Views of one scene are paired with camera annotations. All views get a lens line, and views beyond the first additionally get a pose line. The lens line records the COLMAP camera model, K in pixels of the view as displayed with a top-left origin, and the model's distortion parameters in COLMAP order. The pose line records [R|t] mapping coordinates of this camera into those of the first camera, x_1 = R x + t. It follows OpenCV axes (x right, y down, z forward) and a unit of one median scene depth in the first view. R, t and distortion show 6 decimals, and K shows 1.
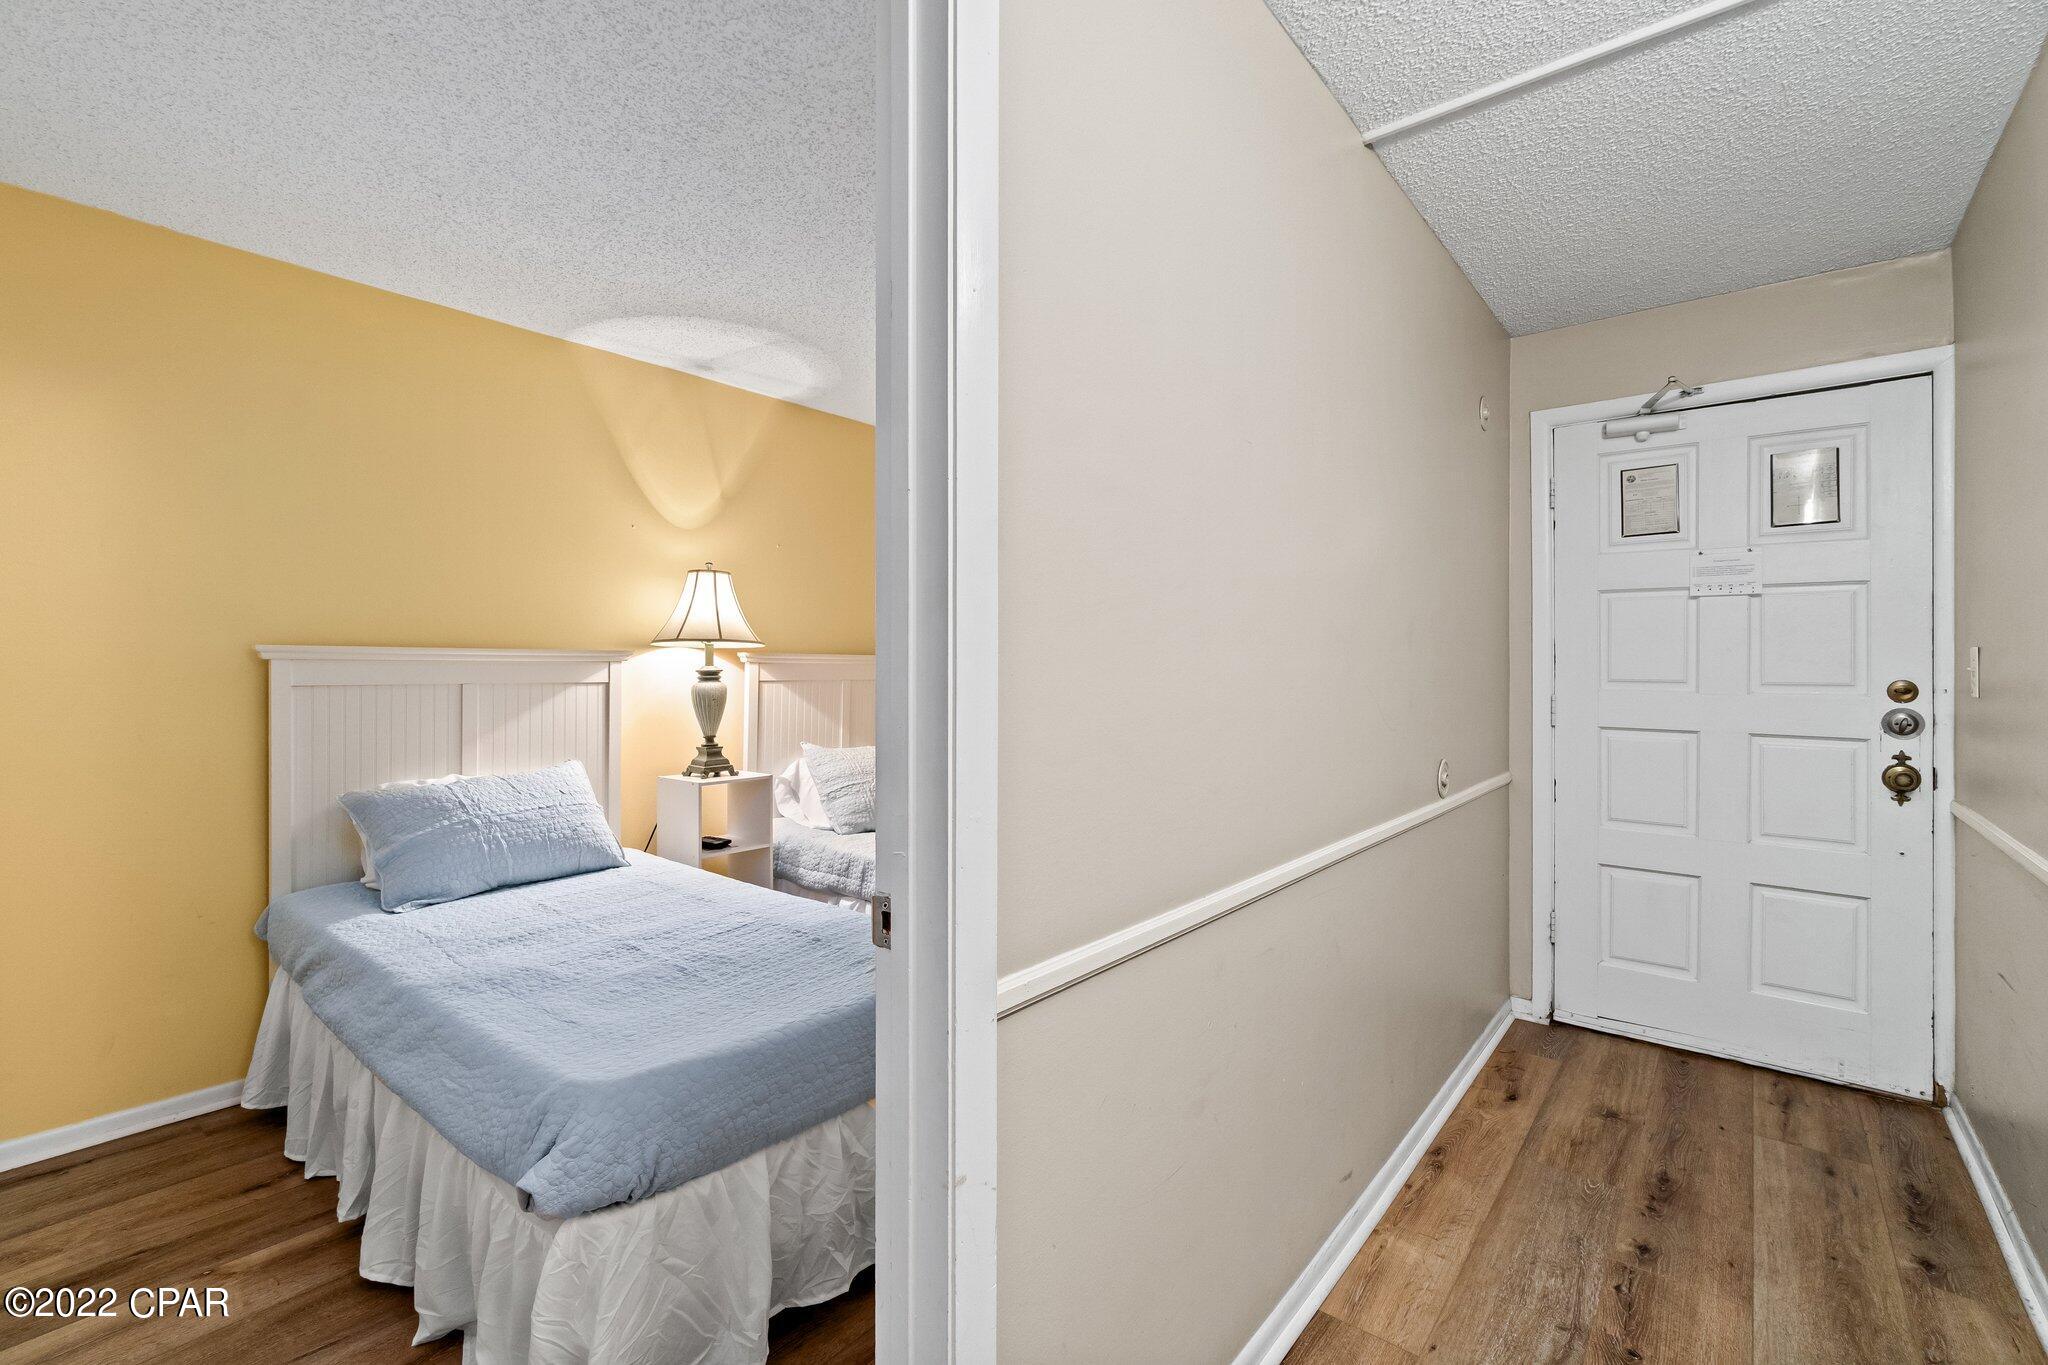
lens RADIAL K [[893.0, 0, 1020.6], [0, 893.0, 668.1], [0, 0, 1]] dist [-0.003386, 0.001817]
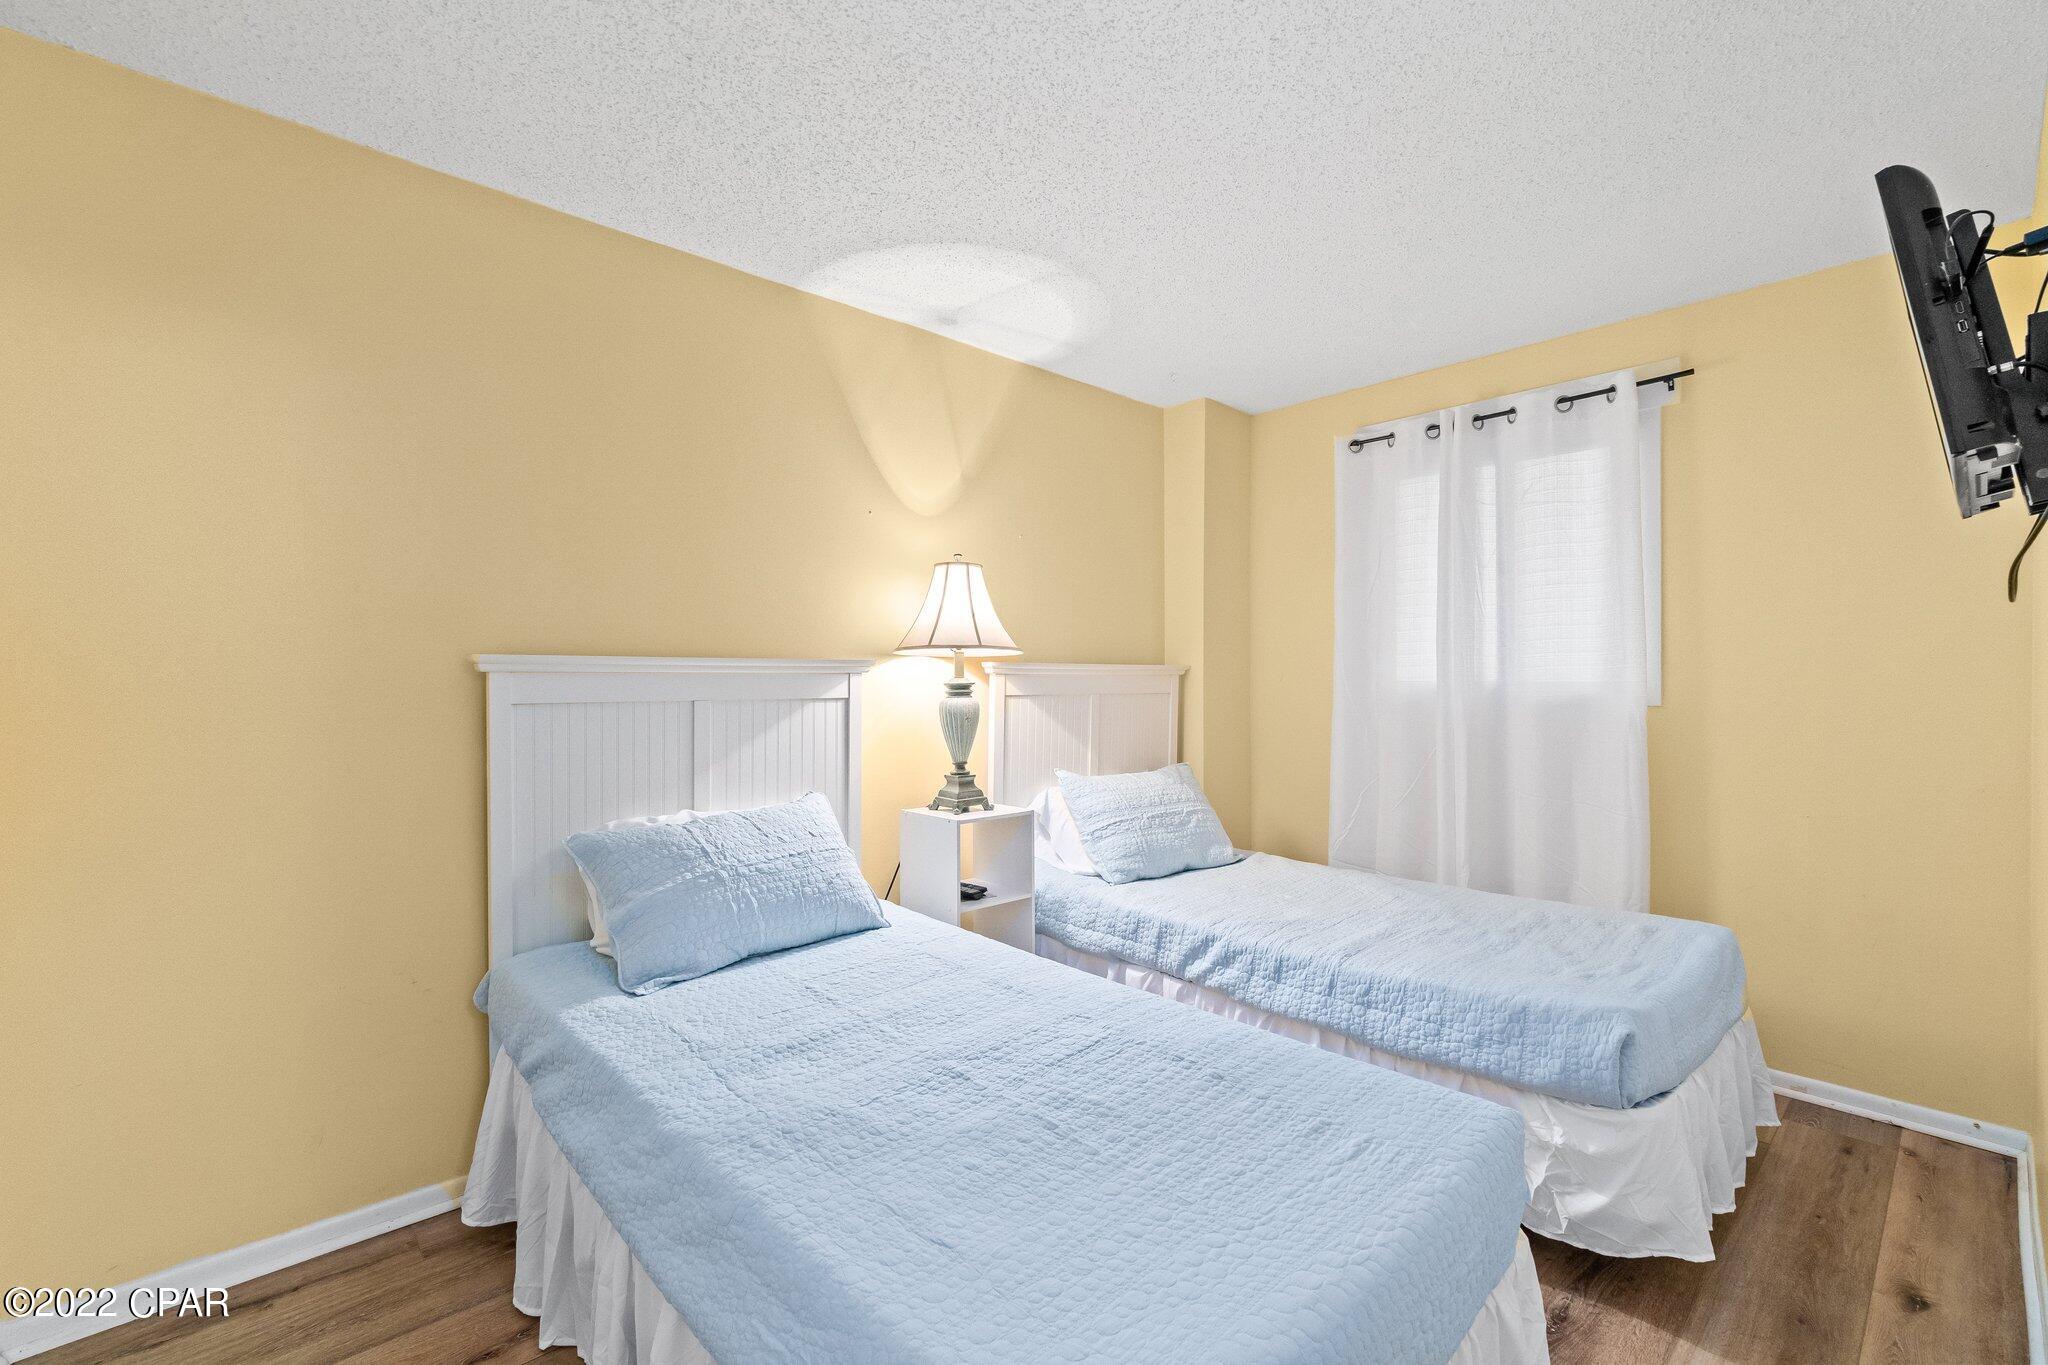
lens RADIAL K [[893.0, 0, 1025.9], [0, 893.0, 687.0], [0, 0, 1]] dist [-0.003386, 0.001817]
pose [[0.989995, -0.001500, -0.141098, -0.226397], [0.002721, 0.999960, 0.008465, -0.001651], [0.141079, -0.008764, 0.989959, 0.246455]]
